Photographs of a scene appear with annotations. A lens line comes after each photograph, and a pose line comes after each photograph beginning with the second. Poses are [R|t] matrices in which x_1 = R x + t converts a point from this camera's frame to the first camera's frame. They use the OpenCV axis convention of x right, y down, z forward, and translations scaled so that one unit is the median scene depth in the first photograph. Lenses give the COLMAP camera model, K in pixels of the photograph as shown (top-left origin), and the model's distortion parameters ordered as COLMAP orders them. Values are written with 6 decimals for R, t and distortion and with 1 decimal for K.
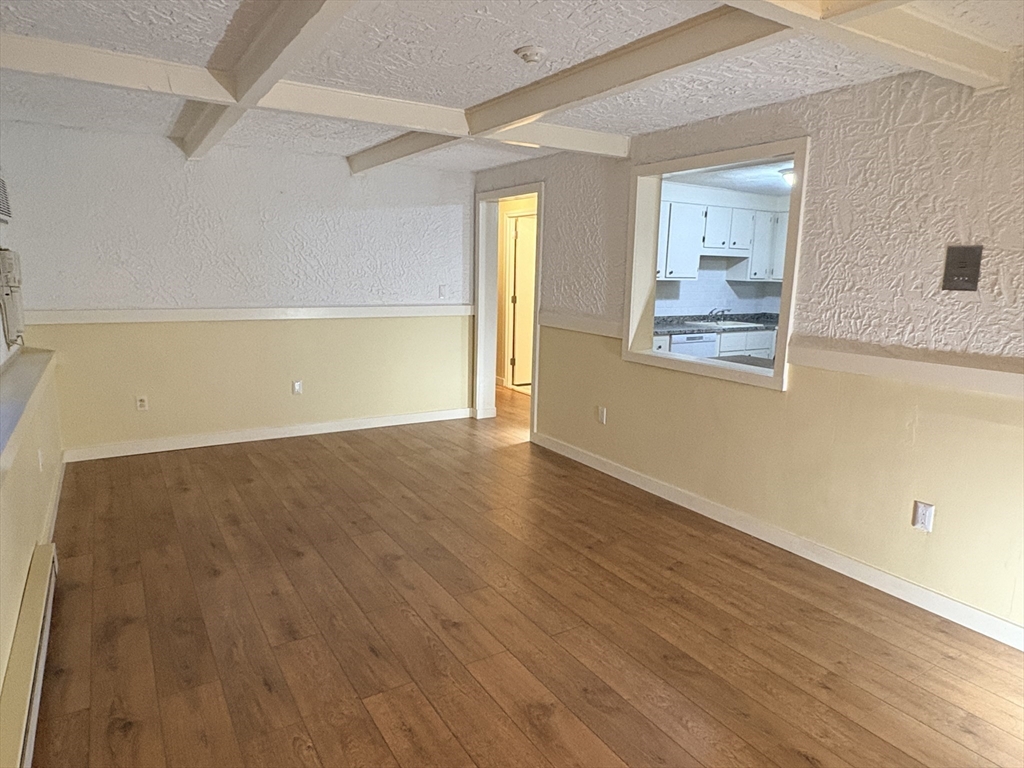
lens RADIAL K [[666.6, 0, 518.6], [0, 666.6, 378.3], [0, 0, 1]] dist [0.001662, 0.007943]
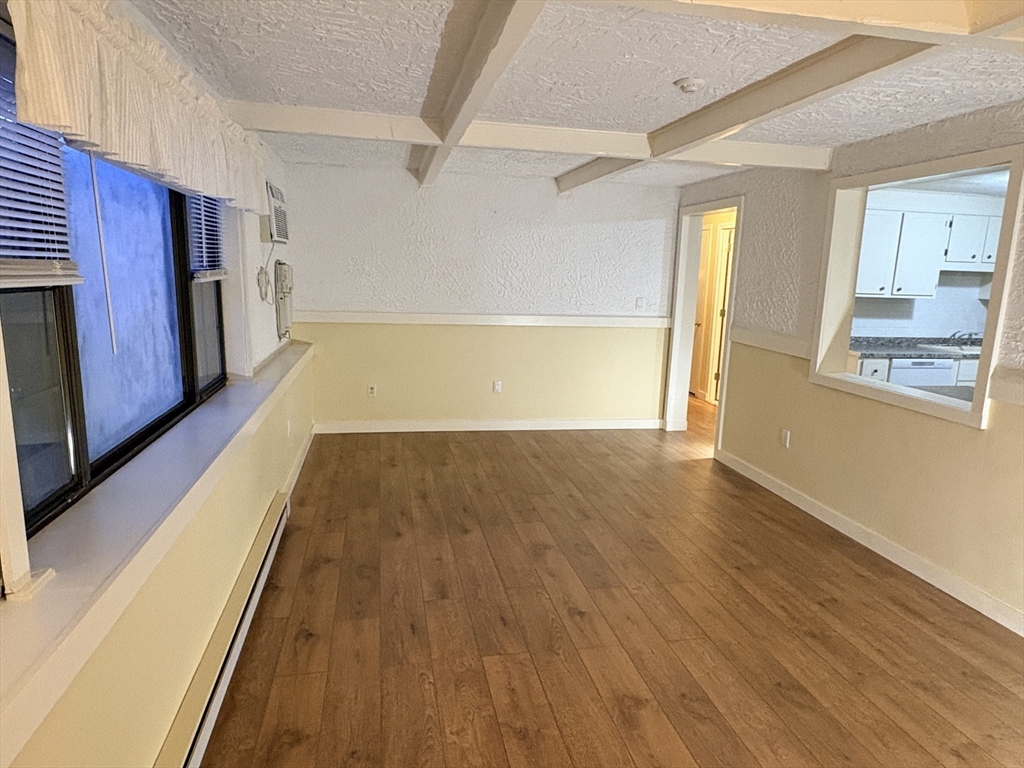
lens RADIAL K [[666.6, 0, 507.4], [0, 666.6, 375.2], [0, 0, 1]] dist [0.001662, 0.007943]
pose [[0.934561, 0.065394, -0.349741, 0.111972], [-0.071071, 0.997465, -0.003408, -0.004571], [0.348631, 0.028042, 0.936840, -0.054019]]
